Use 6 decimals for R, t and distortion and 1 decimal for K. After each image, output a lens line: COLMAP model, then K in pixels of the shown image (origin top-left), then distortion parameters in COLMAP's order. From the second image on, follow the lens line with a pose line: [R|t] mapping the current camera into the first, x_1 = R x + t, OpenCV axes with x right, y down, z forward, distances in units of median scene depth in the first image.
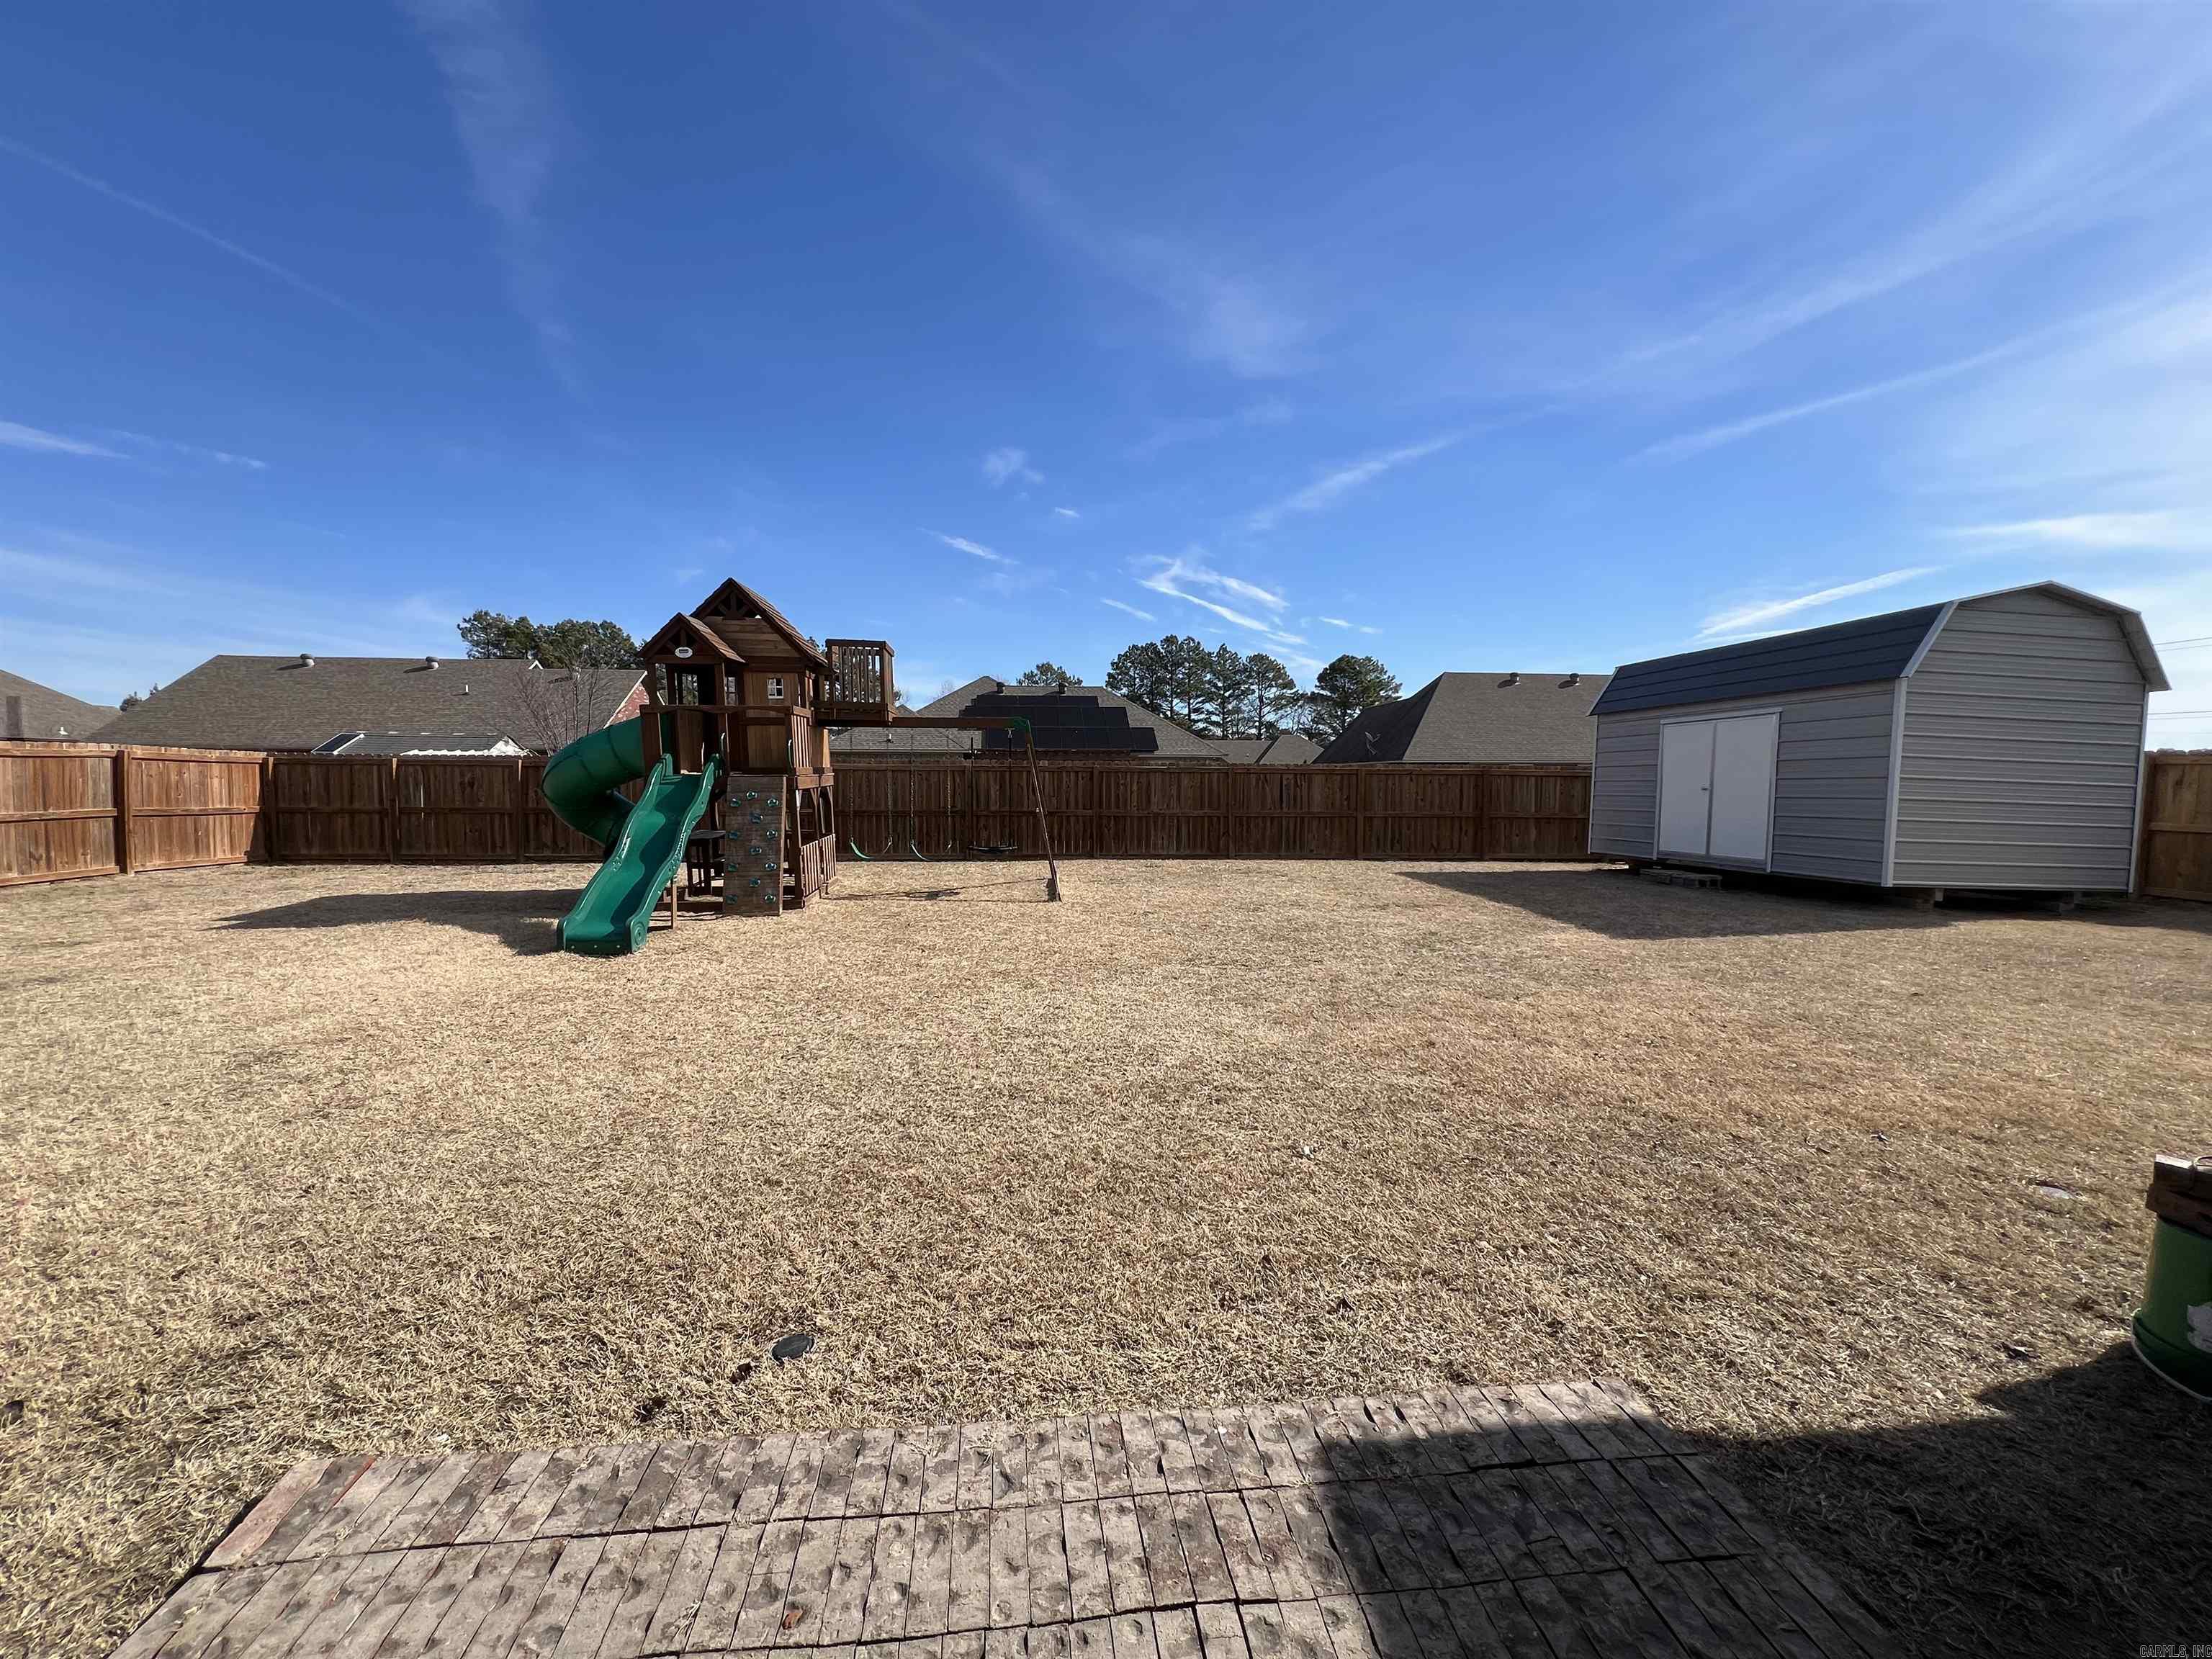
lens RADIAL K [[910.3, 0, 1088.7], [0, 910.3, 828.8], [0, 0, 1]] dist [-0.002290, 0.000710]
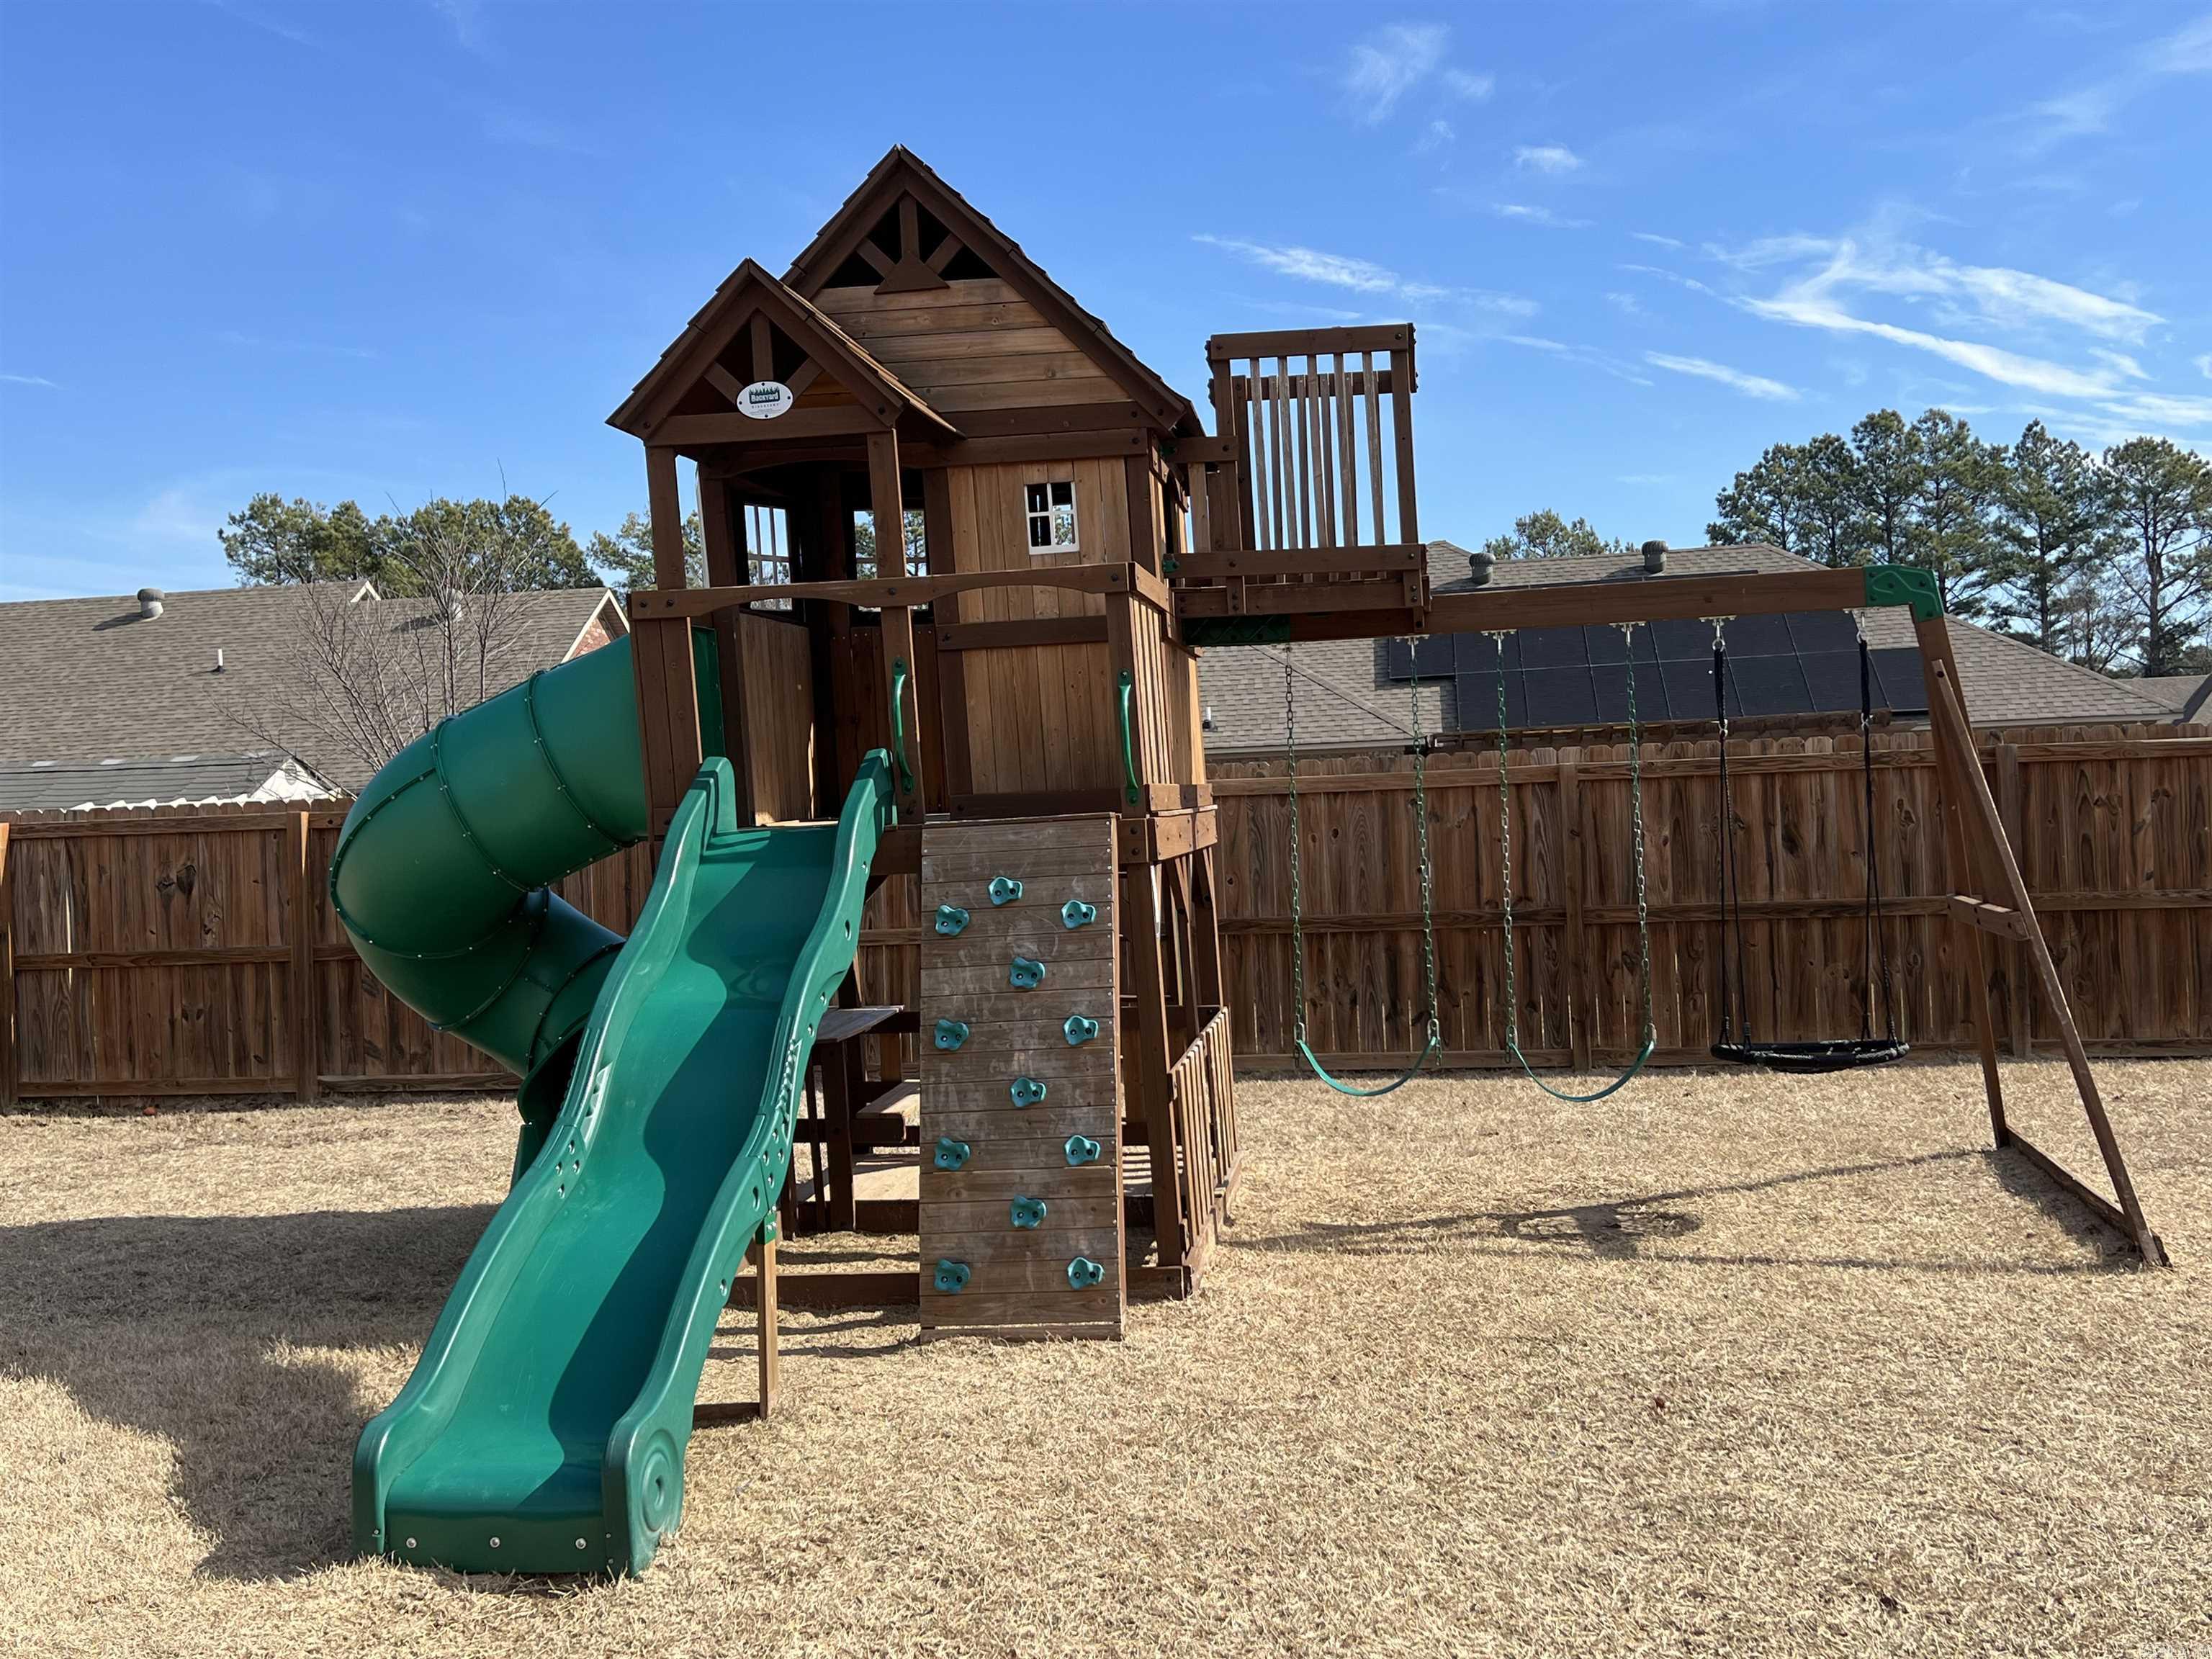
lens RADIAL K [[2176.7, 0, 1109.4], [0, 2176.7, 830.7], [0, 0, 1]] dist [-0.013786, 0.000000]
pose [[0.974014, -0.044628, -0.222046, -0.126475], [0.033630, 0.998024, -0.053068, -0.012355], [0.223976, 0.044221, 0.973591, 0.238260]]
